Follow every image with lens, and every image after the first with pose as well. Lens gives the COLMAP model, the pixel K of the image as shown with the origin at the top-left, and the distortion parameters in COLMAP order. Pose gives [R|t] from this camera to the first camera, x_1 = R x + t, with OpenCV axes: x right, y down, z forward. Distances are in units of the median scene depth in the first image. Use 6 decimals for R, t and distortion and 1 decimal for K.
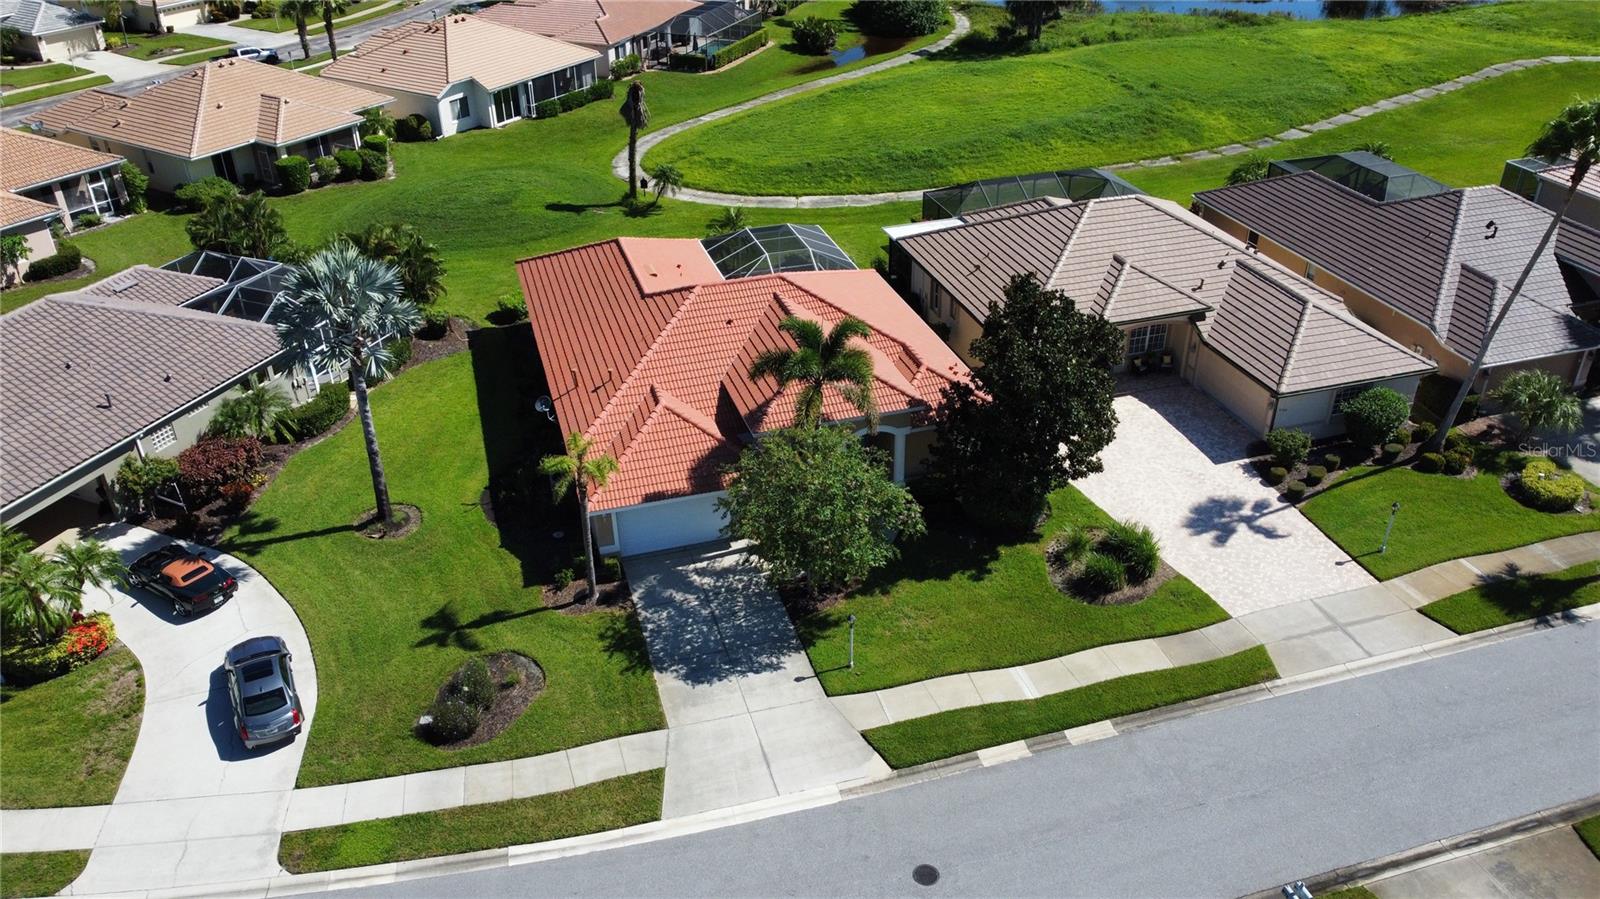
lens RADIAL K [[1215.5, 0, 800.0], [0, 1215.5, 449.5], [0, 0, 1]] dist [0.005407, -0.006283]
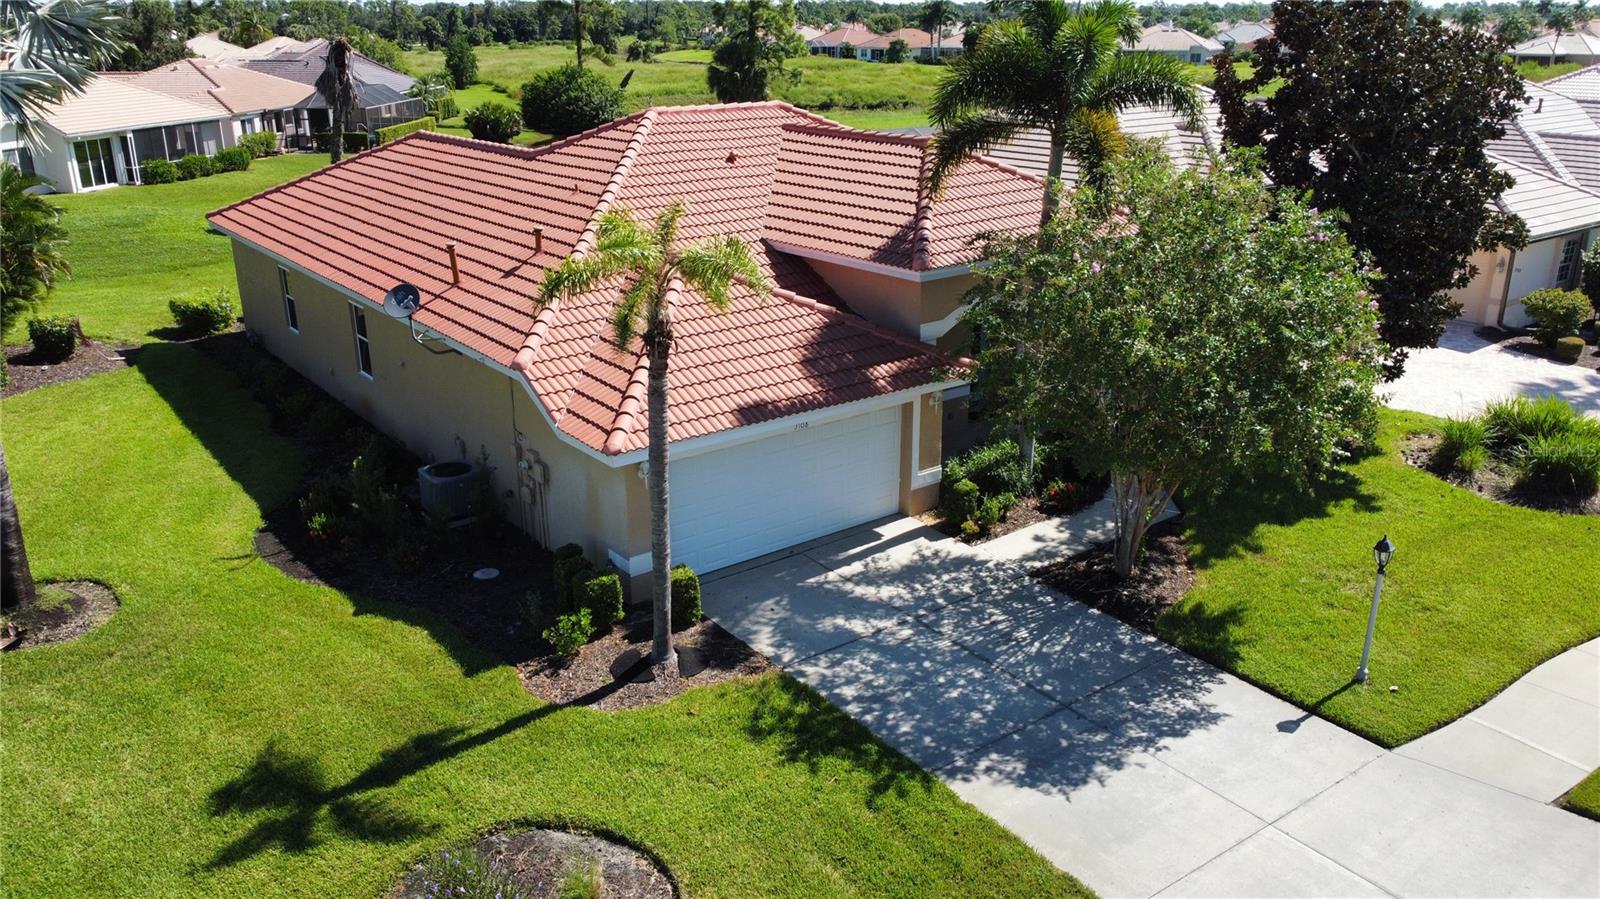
lens RADIAL K [[1188.2, 0, 797.4], [0, 1188.2, 482.5], [0, 0, 1]] dist [0.007946, 0.003082]
pose [[0.936093, -0.113734, 0.332859, -0.236457], [0.167874, 0.976014, -0.138617, 0.117822], [-0.309110, 0.185637, 0.932733, 0.574094]]
